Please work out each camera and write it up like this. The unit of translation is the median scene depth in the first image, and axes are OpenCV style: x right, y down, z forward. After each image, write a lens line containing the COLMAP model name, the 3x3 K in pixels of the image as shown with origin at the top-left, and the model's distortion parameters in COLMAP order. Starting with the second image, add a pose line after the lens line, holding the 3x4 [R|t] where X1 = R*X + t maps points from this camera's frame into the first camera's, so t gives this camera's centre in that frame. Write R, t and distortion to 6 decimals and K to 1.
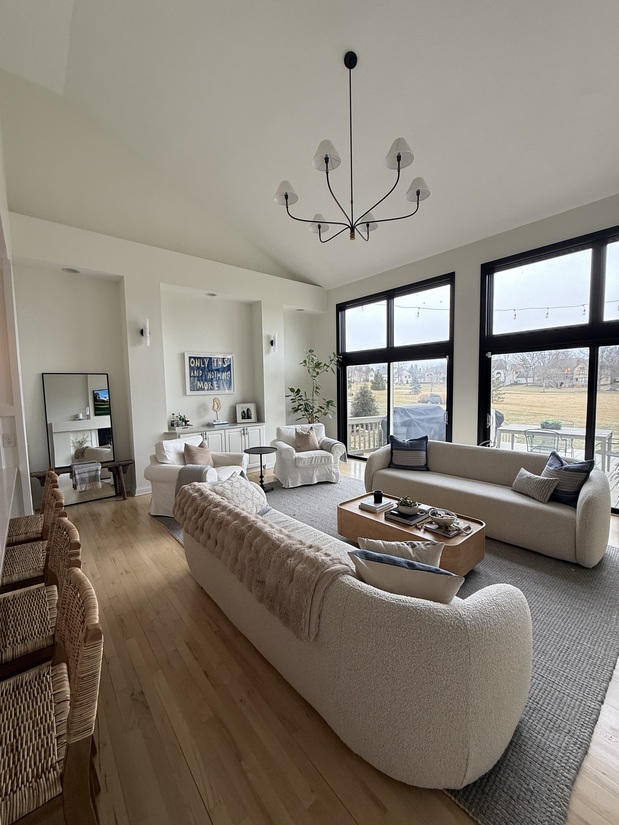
lens RADIAL K [[329.4, 0, 312.0], [0, 329.4, 411.6], [0, 0, 1]] dist [-0.000696, 0.000095]
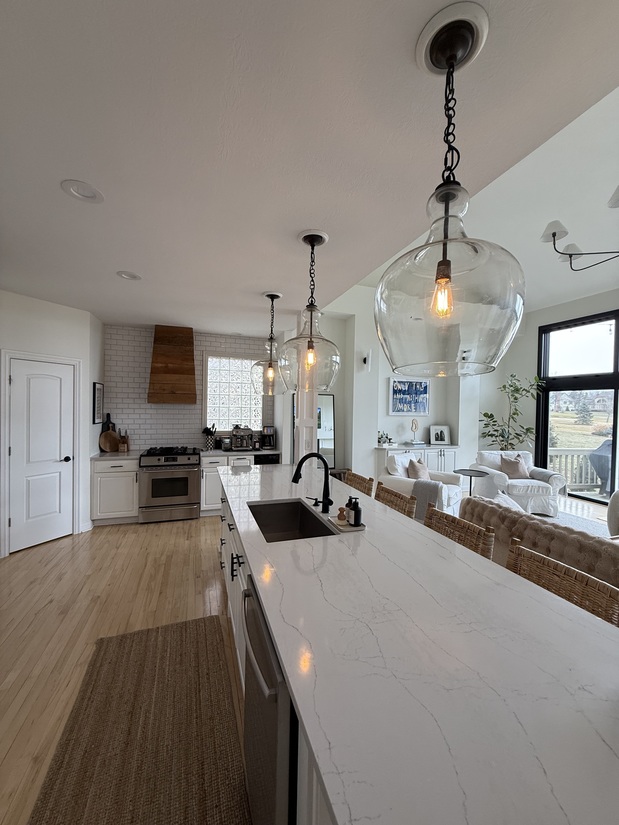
lens RADIAL K [[329.4, 0, 308.6], [0, 329.4, 412.0], [0, 0, 1]] dist [-0.000696, 0.000095]
pose [[0.927425, 0.042693, -0.371565, -0.202876], [-0.065323, 0.996684, -0.048527, 0.009459], [0.368261, 0.069277, 0.927138, -0.118854]]
